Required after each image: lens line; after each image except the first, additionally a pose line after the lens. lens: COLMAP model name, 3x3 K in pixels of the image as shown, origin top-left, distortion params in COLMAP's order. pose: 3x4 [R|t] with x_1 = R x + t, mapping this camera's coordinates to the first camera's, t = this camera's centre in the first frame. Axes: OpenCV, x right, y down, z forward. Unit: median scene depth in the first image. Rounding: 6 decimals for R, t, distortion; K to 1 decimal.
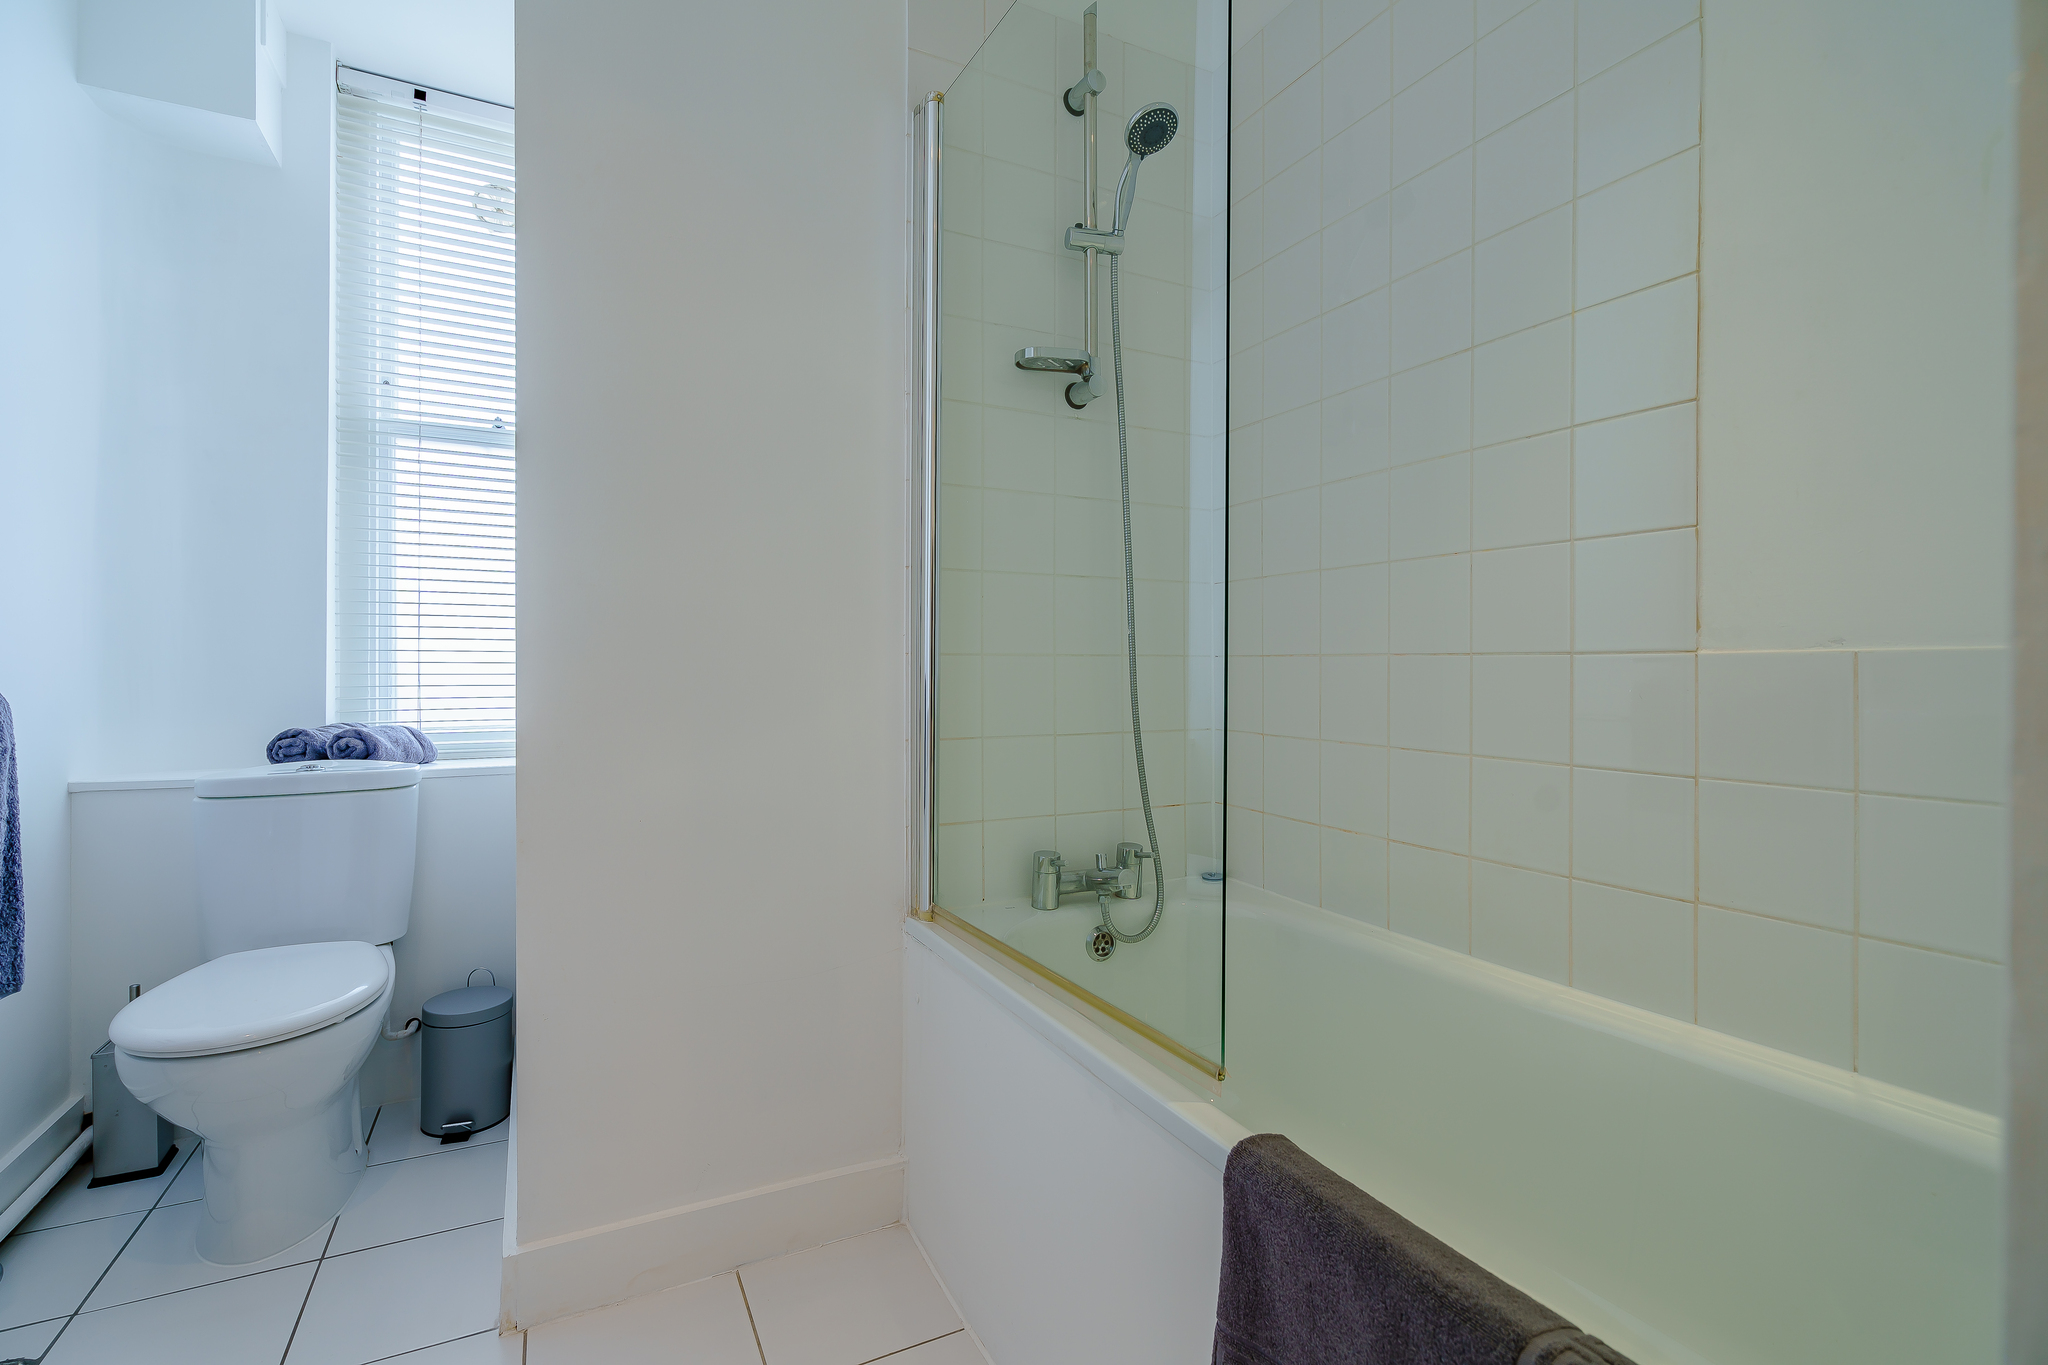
lens RADIAL K [[929.1, 0, 1018.4], [0, 929.1, 670.1], [0, 0, 1]] dist [-0.003394, 0.000604]
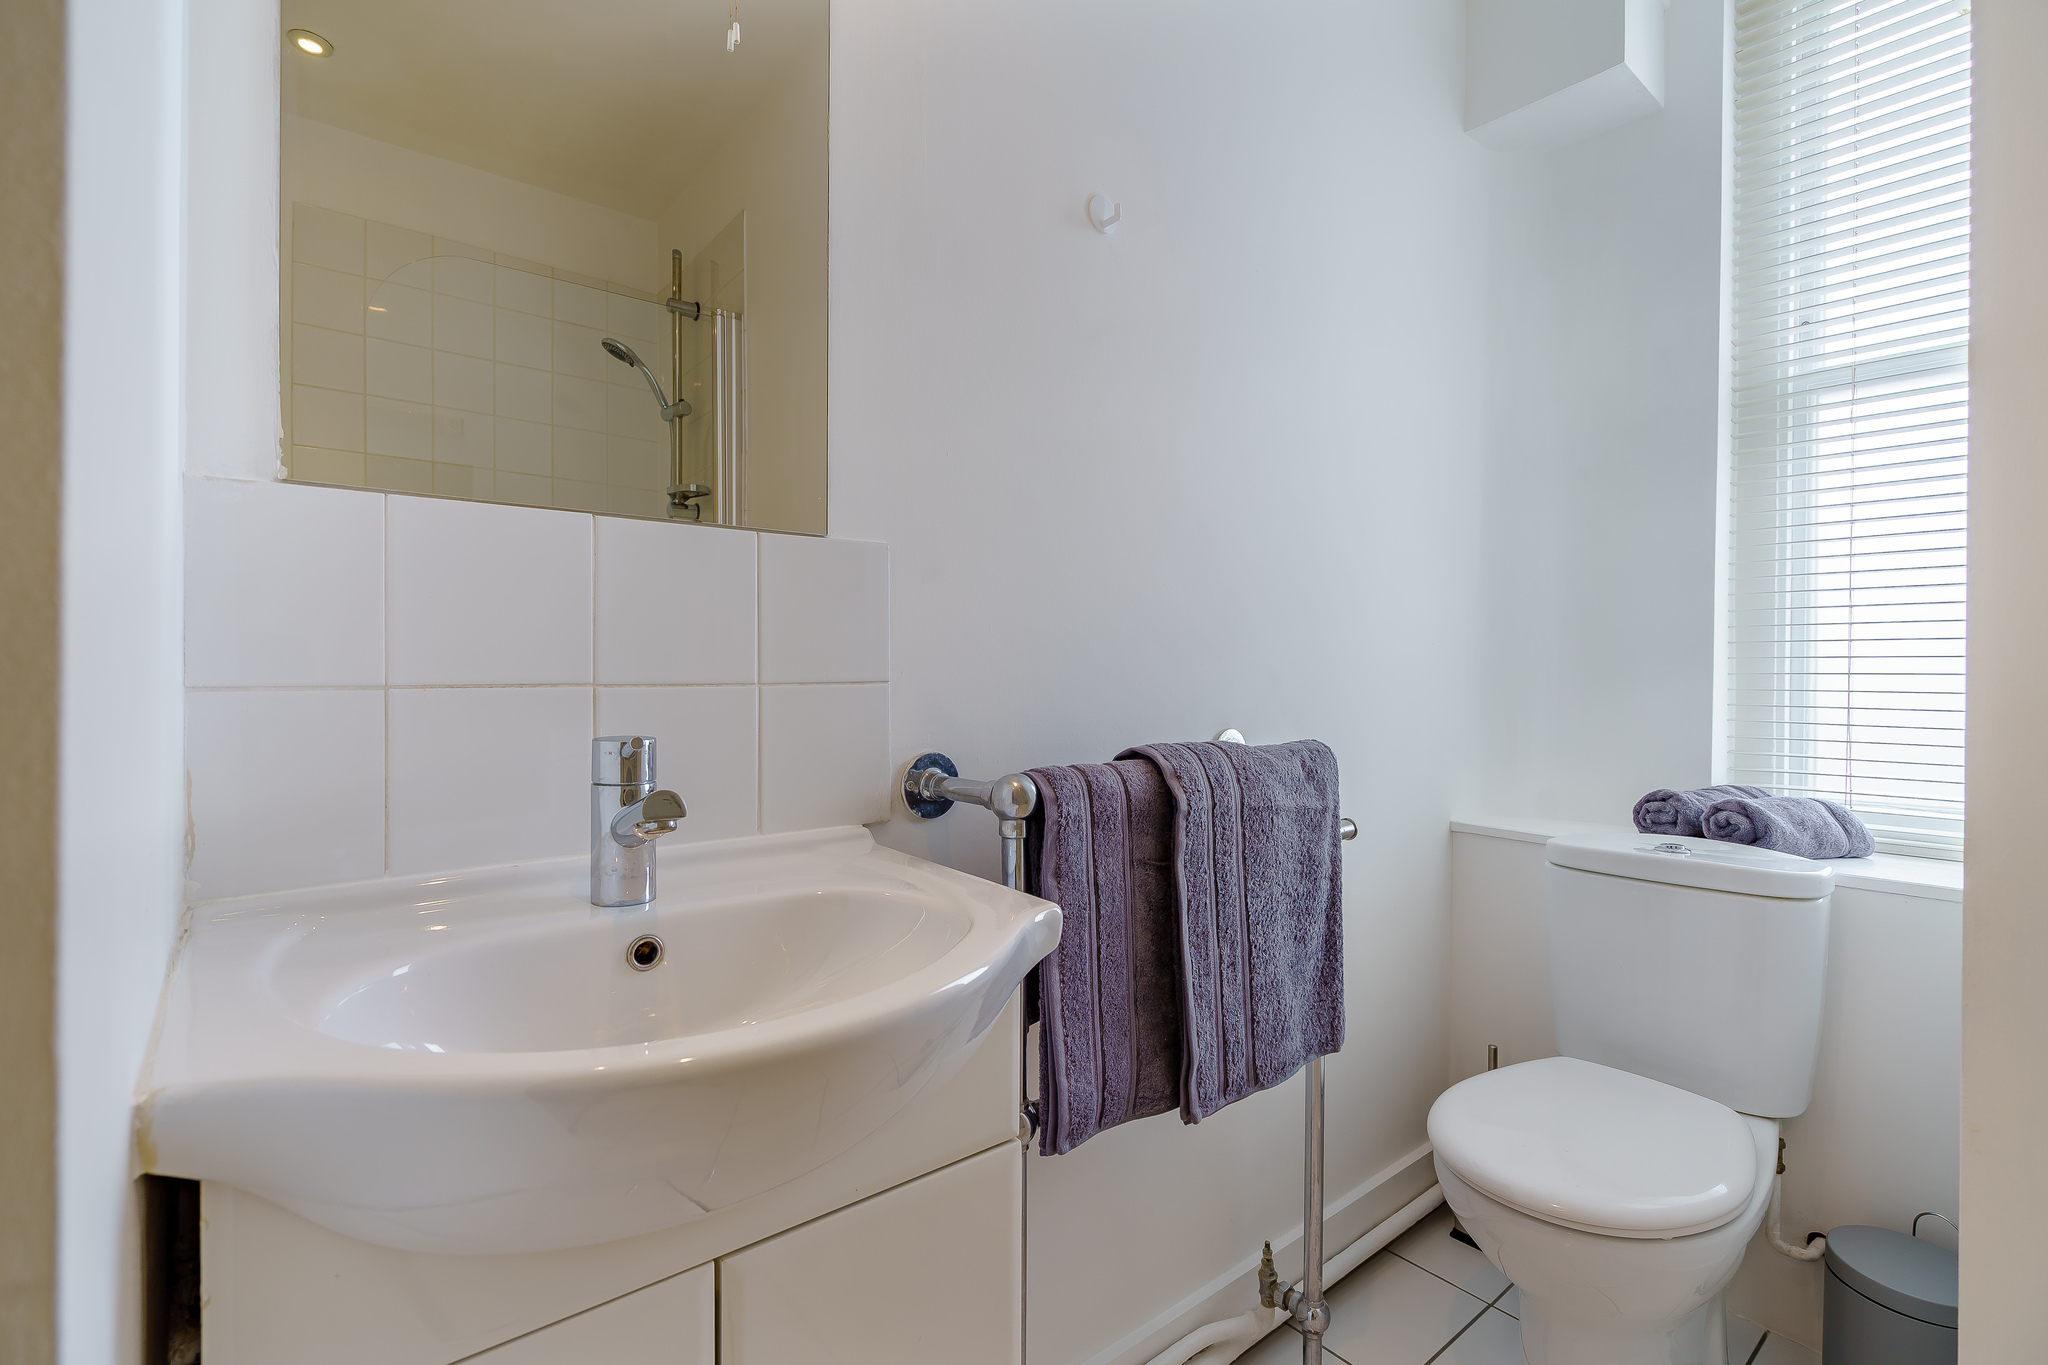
lens RADIAL K [[929.1, 0, 1018.4], [0, 929.1, 670.1], [0, 0, 1]] dist [-0.003394, 0.000604]
pose [[0.210506, 0.002643, -0.977589, -0.111741], [-0.007714, 0.999970, 0.001042, -0.037194], [0.977562, 0.007322, 0.210520, 0.279595]]
